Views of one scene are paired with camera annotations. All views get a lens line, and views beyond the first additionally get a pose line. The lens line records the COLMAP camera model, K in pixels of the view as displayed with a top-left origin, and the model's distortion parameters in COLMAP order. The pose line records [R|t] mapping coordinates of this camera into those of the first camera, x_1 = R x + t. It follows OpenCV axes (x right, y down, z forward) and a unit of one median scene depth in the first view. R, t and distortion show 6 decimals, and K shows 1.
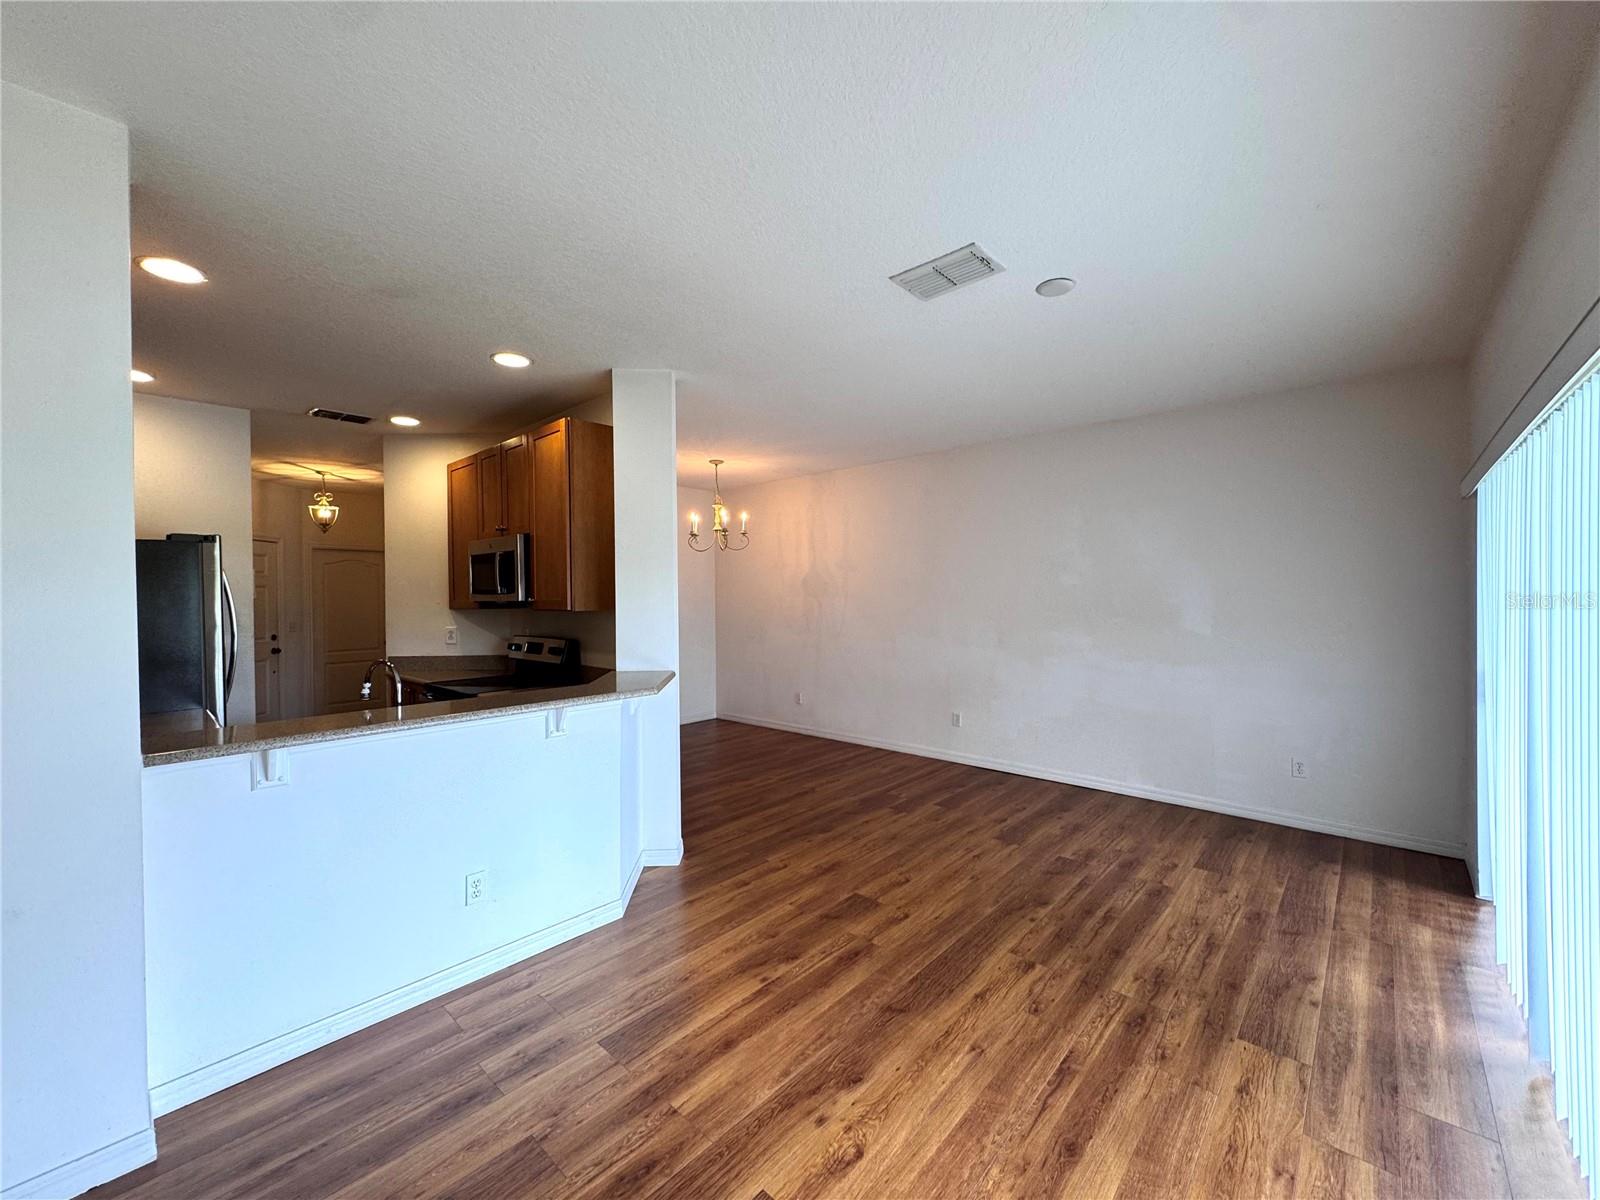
lens RADIAL K [[635.4, 0, 799.3], [0, 635.4, 596.7], [0, 0, 1]] dist [-0.003794, 0.000303]
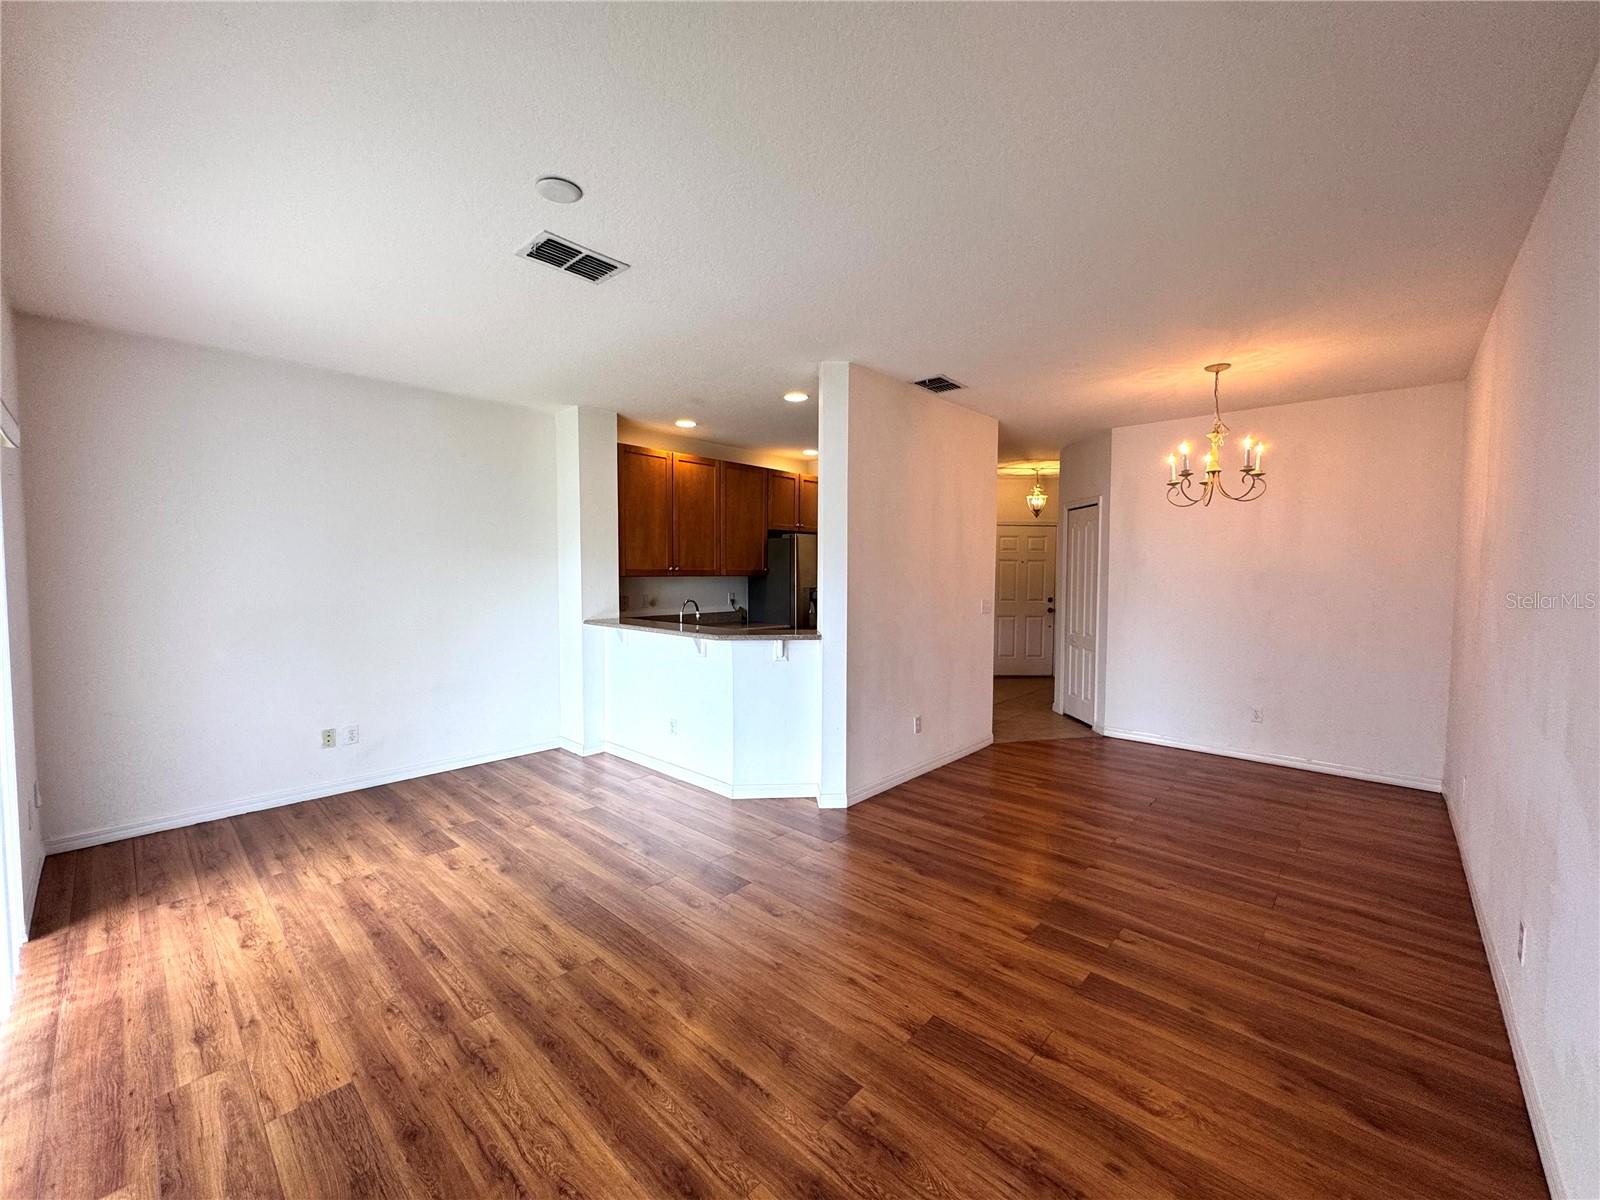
lens RADIAL K [[635.4, 0, 799.3], [0, 635.4, 596.7], [0, 0, 1]] dist [-0.003794, 0.000303]
pose [[-0.002170, 0.051815, -0.998654, 1.392560], [-0.009466, 0.998611, 0.051834, -0.012153], [0.999953, 0.009566, -0.001676, 1.472192]]
